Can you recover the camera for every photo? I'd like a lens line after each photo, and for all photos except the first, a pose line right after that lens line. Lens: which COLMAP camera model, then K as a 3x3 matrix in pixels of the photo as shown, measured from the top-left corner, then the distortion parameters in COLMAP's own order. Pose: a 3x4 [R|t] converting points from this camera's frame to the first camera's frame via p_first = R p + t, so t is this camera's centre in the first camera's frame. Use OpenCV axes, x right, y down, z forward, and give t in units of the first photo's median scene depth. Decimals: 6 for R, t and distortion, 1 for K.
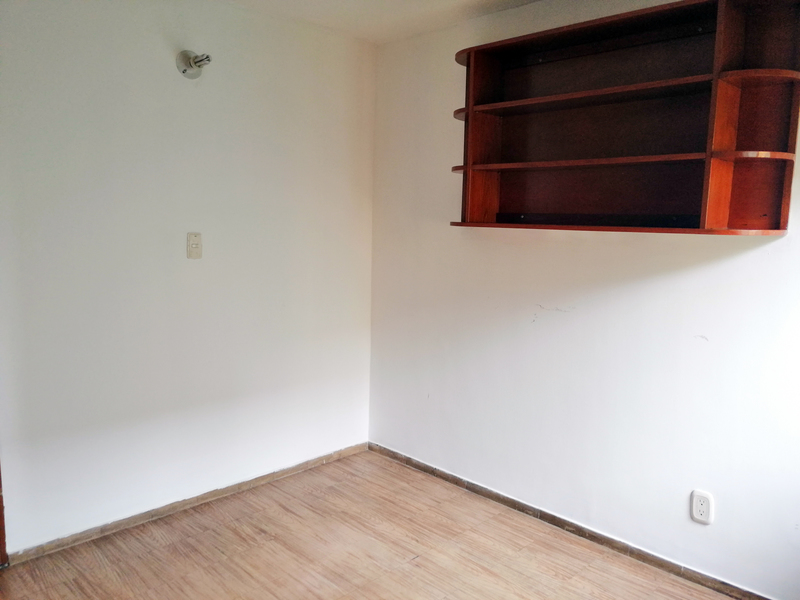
lens RADIAL K [[615.5, 0, 401.3], [0, 615.5, 300.1], [0, 0, 1]] dist [0.021689, -0.037449]
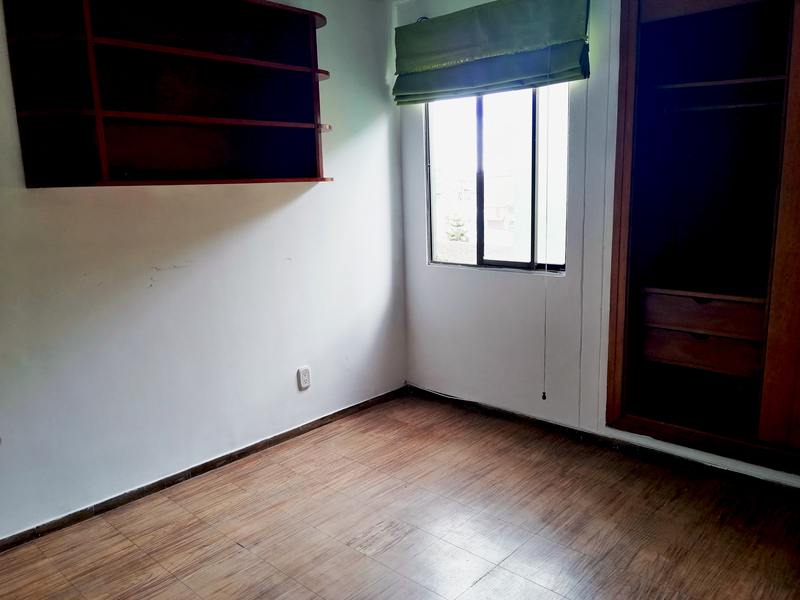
lens RADIAL K [[615.5, 0, 406.3], [0, 615.5, 301.0], [0, 0, 1]] dist [0.021689, -0.037449]
pose [[-0.037432, -0.210209, 0.976940, -0.752534], [0.158230, 0.964045, 0.213497, -0.086062], [-0.986693, 0.162573, -0.002825, 0.647447]]
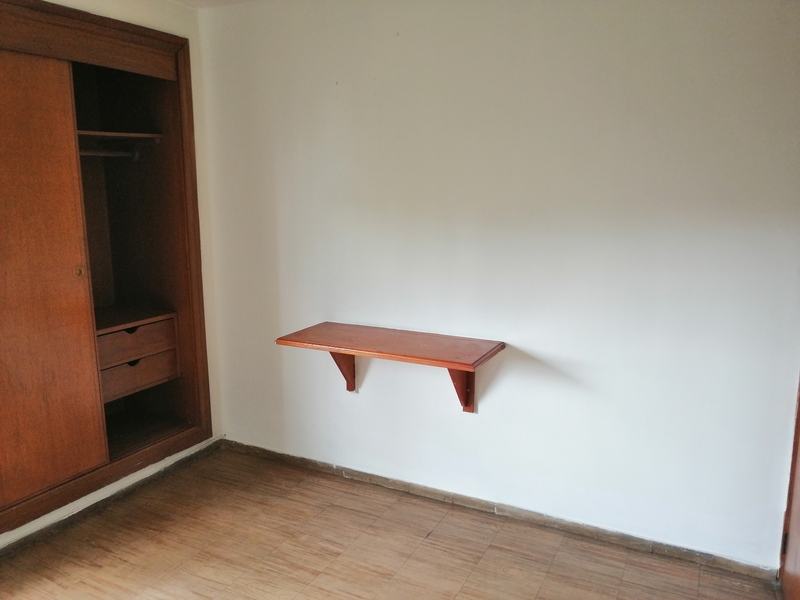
lens RADIAL K [[615.5, 0, 402.1], [0, 615.5, 295.2], [0, 0, 1]] dist [0.021689, -0.037449]
pose [[-0.954044, 0.027553, -0.298398, -0.043459], [-0.059585, 0.958439, 0.279005, -0.174899], [0.293684, 0.283963, -0.912751, 1.159792]]
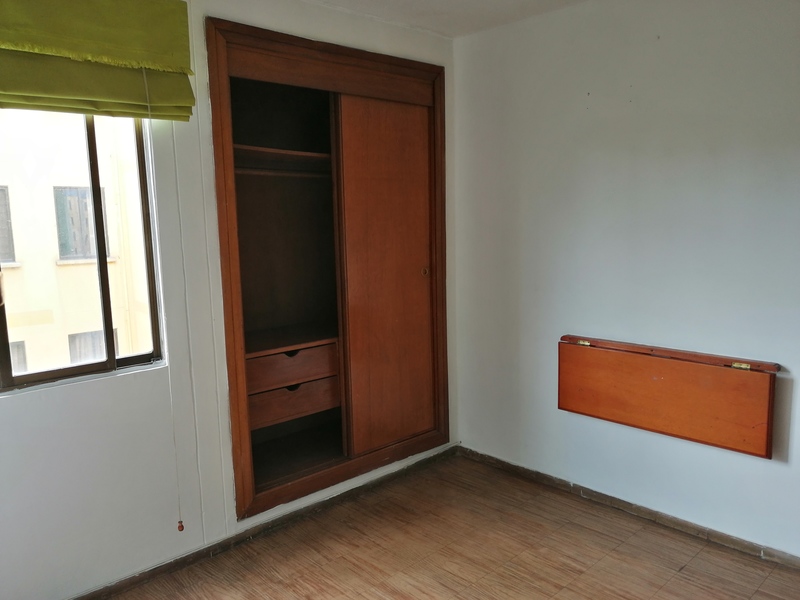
lens RADIAL K [[615.5, 0, 398.4], [0, 615.5, 303.1], [0, 0, 1]] dist [0.021689, -0.037449]
pose [[-0.999068, -0.003909, 0.042989, 0.011654], [0.007615, 0.964309, 0.264669, -0.159749], [-0.042489, 0.264749, -0.963381, 1.174413]]
